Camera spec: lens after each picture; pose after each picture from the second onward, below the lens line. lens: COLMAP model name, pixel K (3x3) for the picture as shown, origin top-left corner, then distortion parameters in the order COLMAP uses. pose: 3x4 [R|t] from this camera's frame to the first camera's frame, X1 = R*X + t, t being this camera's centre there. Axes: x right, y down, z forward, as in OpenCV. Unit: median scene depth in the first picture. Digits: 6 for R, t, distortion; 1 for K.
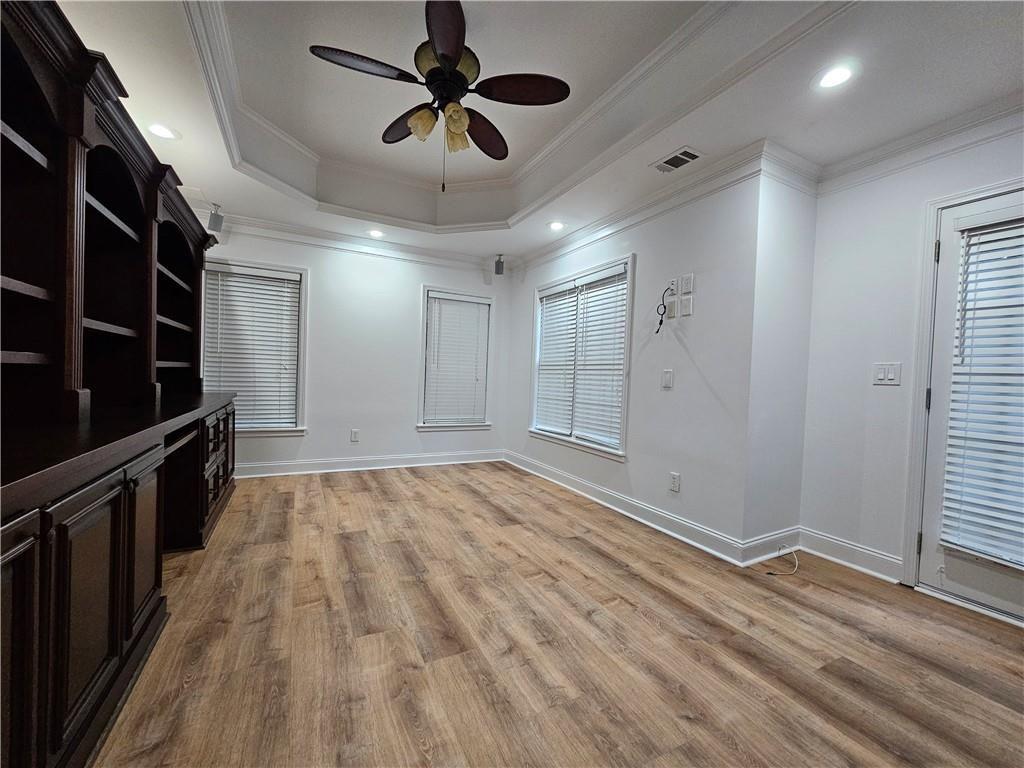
lens RADIAL K [[415.3, 0, 515.4], [0, 415.3, 383.3], [0, 0, 1]] dist [-0.000583, 0.000012]
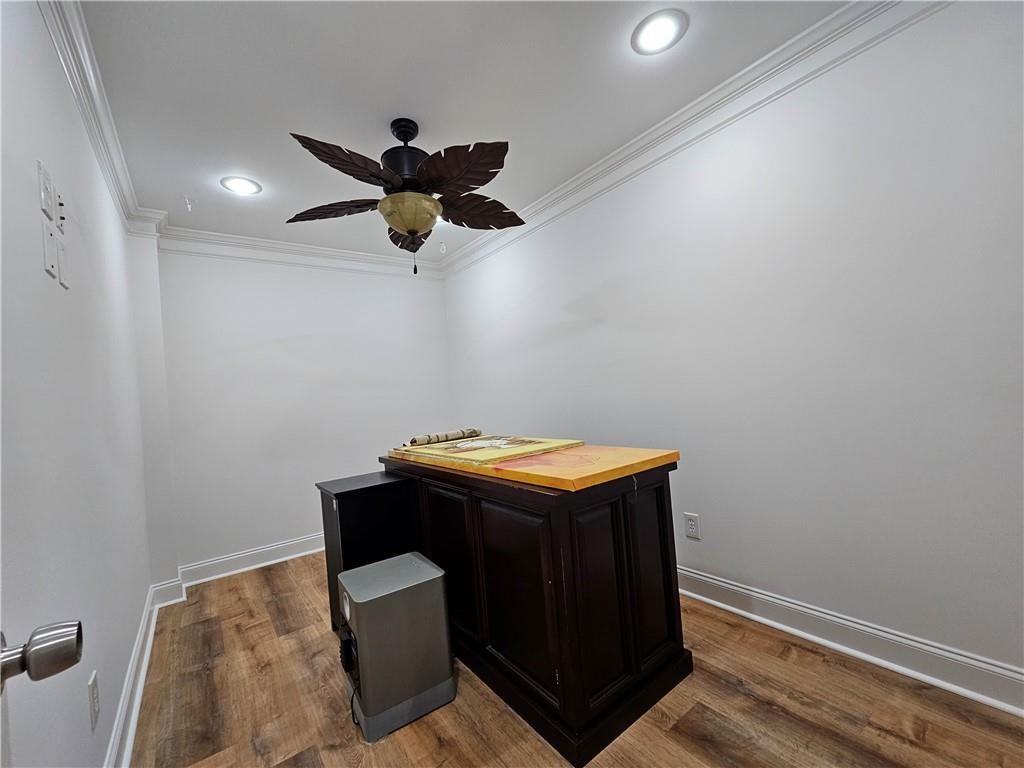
lens RADIAL K [[415.3, 0, 509.2], [0, 415.3, 386.4], [0, 0, 1]] dist [-0.000583, 0.000012]
pose [[0.983511, -0.102265, 0.149156, 0.144696], [0.109618, 0.993090, -0.041914, 0.006564], [-0.143839, 0.057573, 0.987925, -0.279844]]
